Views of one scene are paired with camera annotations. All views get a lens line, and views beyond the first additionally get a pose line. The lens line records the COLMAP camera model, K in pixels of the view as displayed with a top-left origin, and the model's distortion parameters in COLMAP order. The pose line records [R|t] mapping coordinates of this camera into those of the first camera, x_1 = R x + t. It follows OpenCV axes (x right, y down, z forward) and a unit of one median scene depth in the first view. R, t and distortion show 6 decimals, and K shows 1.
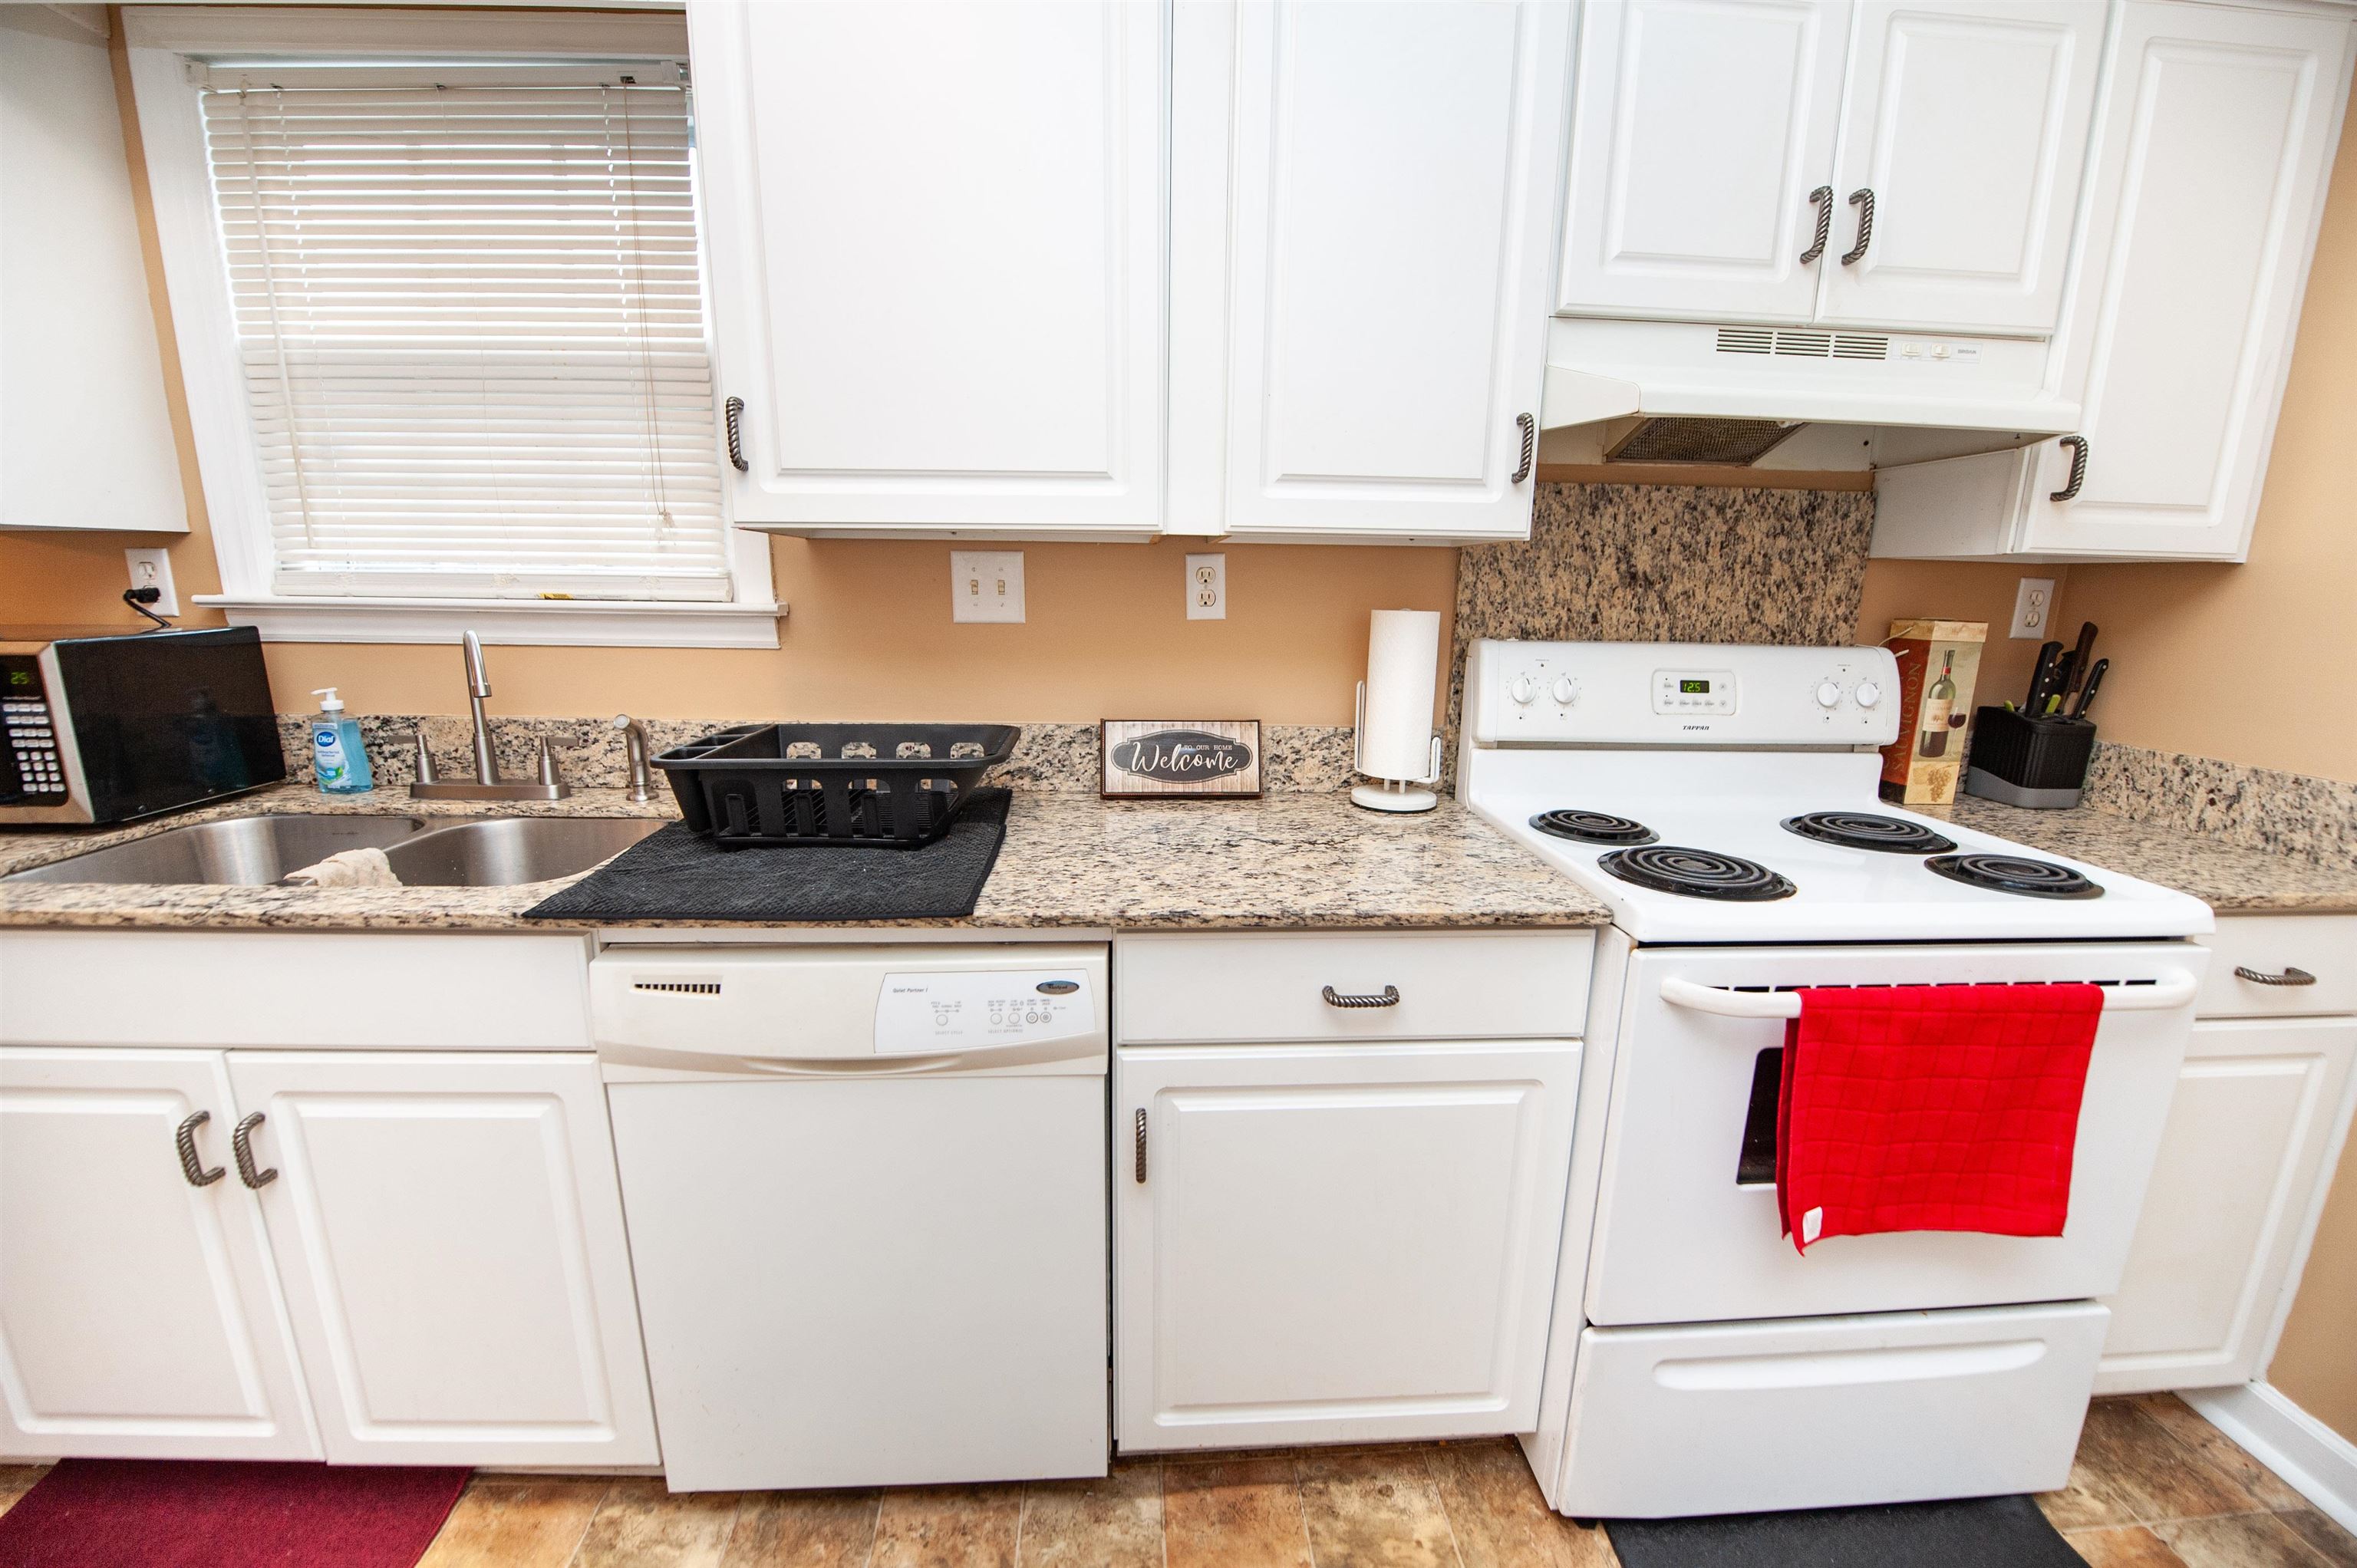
lens RADIAL K [[911.4, 0, 1132.6], [0, 911.4, 785.8], [0, 0, 1]] dist [-0.020997, -0.000464]
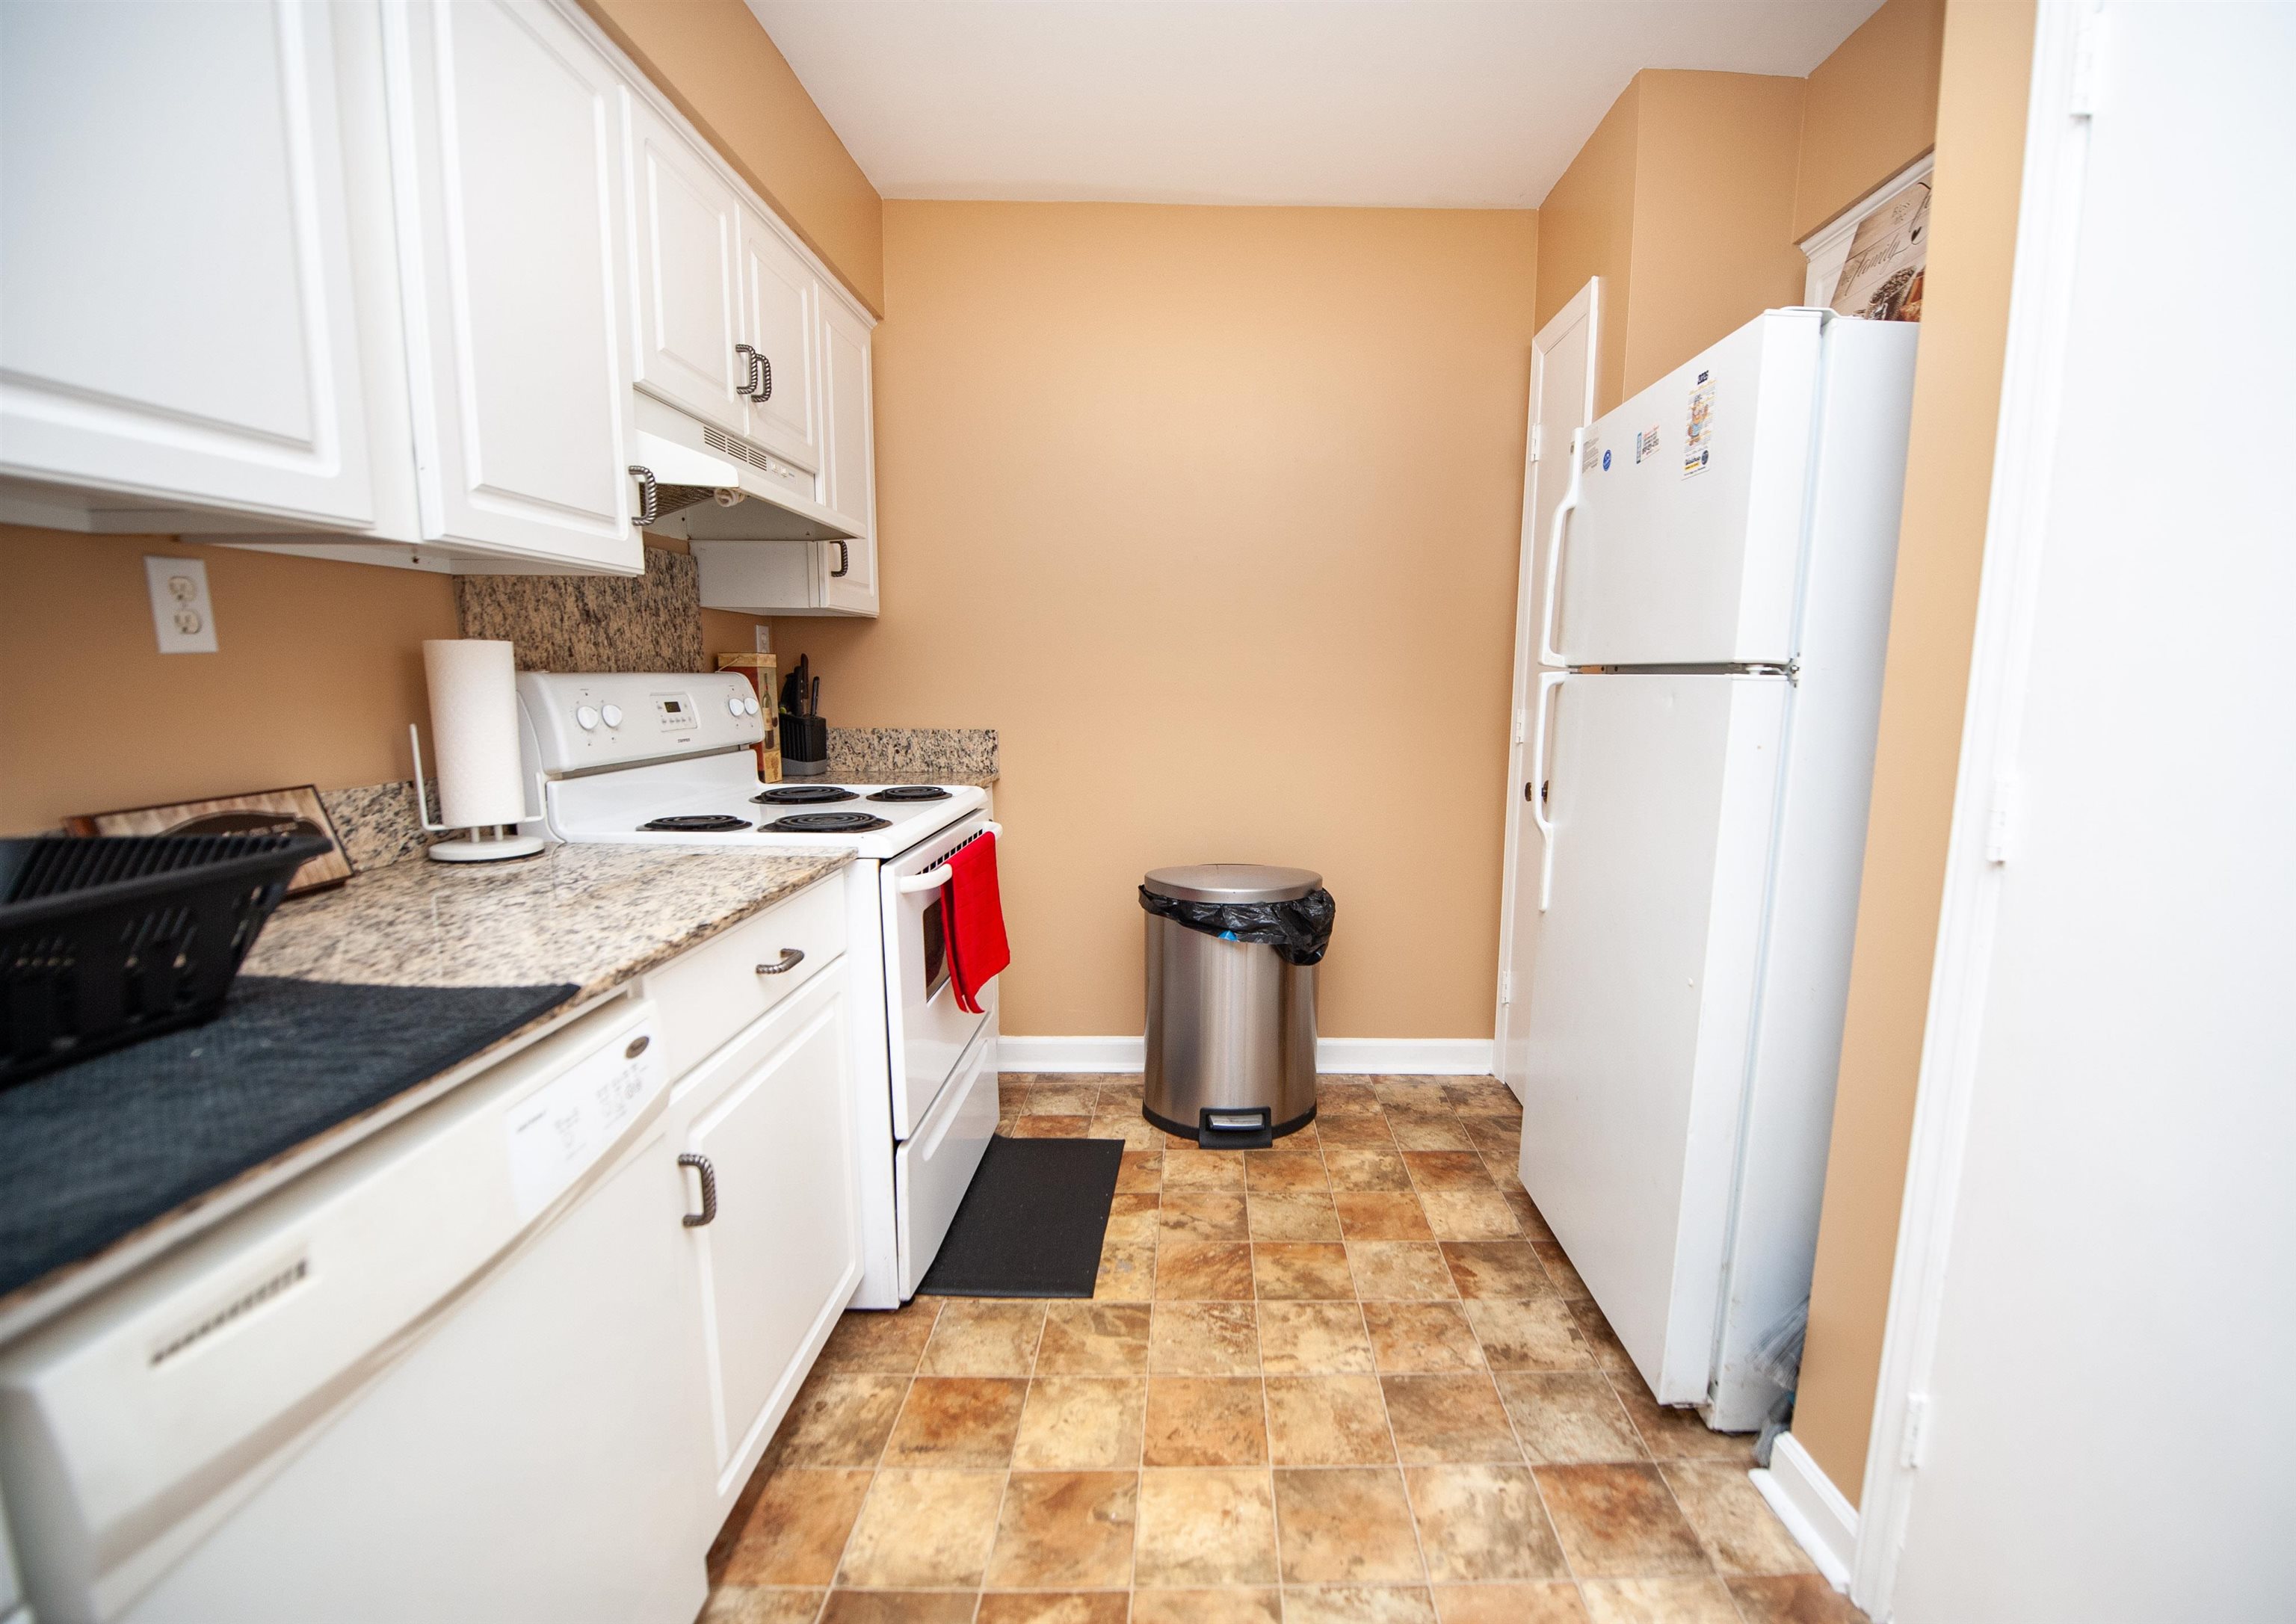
lens RADIAL K [[994.3, 0, 1225.7], [0, 994.3, 817.3], [0, 0, 1]] dist [-0.038323, -0.000377]
pose [[0.021714, -0.154921, 0.987688, -0.641755], [0.197453, 0.969127, 0.147668, -0.014566], [-0.980072, 0.191816, 0.051633, 0.229705]]
